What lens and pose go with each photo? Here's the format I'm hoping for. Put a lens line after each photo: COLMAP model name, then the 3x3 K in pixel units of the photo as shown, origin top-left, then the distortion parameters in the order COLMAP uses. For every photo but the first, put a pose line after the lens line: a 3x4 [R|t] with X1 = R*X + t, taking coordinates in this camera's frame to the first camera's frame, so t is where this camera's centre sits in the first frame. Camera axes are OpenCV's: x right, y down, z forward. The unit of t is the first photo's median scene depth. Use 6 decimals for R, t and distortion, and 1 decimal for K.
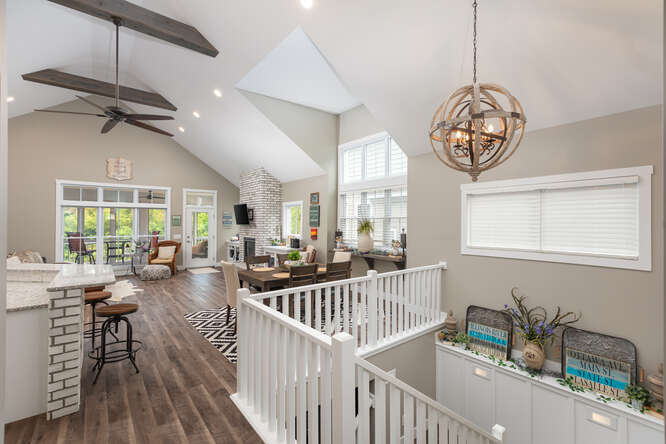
lens RADIAL K [[306.1, 0, 334.6], [0, 306.1, 222.5], [0, 0, 1]] dist [0.001804, 0.000340]
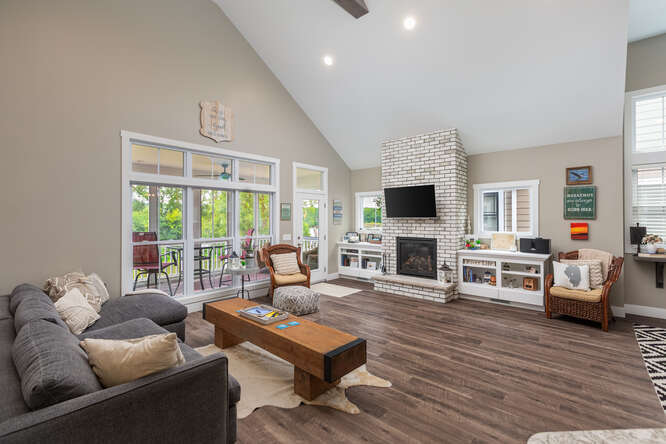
lens RADIAL K [[306.1, 0, 331.9], [0, 306.1, 218.1], [0, 0, 1]] dist [0.001804, 0.000340]
pose [[0.985184, -0.003740, 0.171460, -0.587066], [0.003545, 0.999993, 0.001445, 0.006363], [-0.171464, -0.000816, 0.985190, 0.394561]]
